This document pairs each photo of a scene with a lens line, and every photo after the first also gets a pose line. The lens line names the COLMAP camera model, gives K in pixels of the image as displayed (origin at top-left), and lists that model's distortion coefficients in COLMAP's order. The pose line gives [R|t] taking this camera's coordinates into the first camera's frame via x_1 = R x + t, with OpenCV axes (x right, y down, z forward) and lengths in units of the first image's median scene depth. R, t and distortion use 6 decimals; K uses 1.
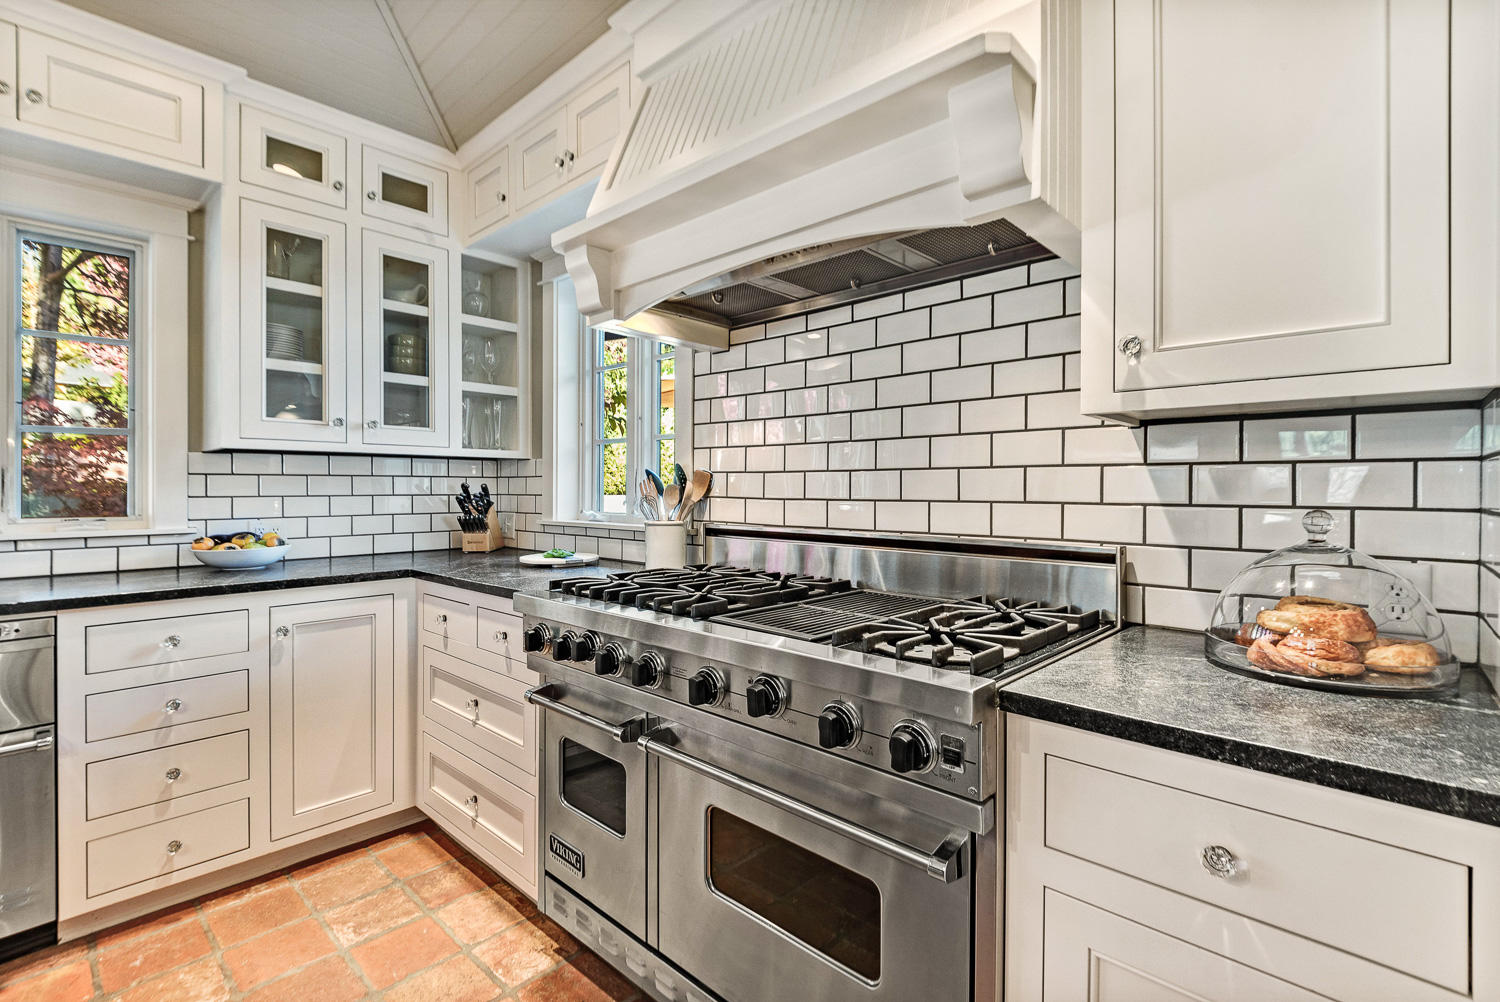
lens RADIAL K [[689.8, 0, 725.6], [0, 689.8, 489.2], [0, 0, 1]] dist [0.005681, -0.003863]
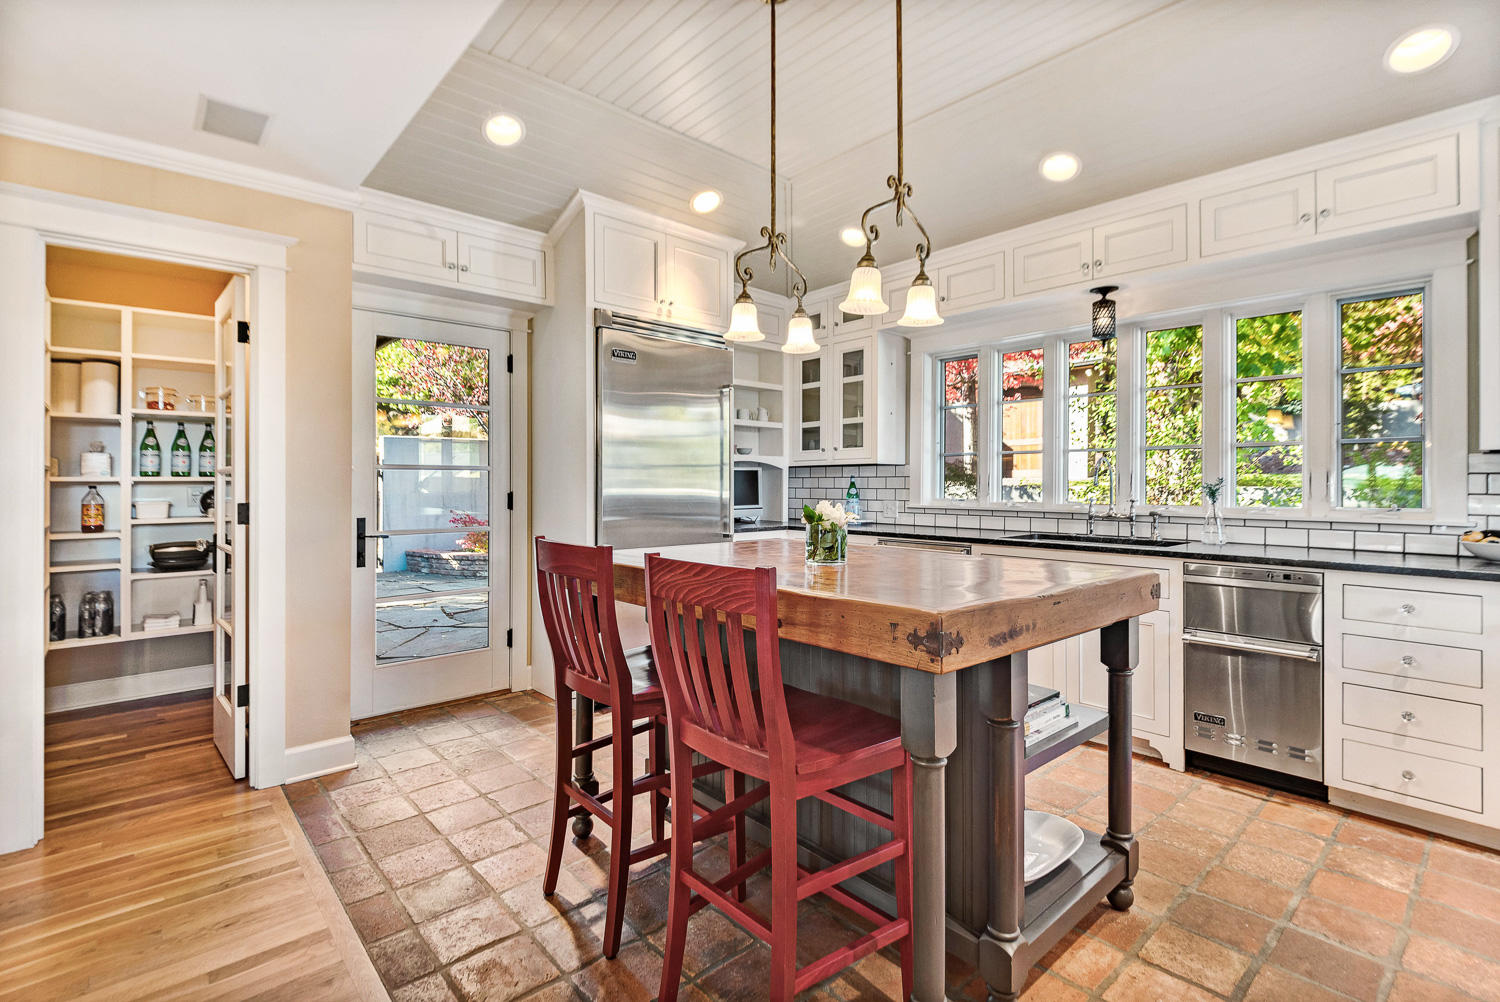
lens RADIAL K [[689.8, 0, 772.1], [0, 689.8, 481.8], [0, 0, 1]] dist [0.005681, -0.003863]
pose [[-0.061044, -0.001347, -0.998134, 0.478702], [-0.003100, 0.999995, -0.001160, -0.003668], [0.998130, 0.003023, -0.061048, -0.060609]]
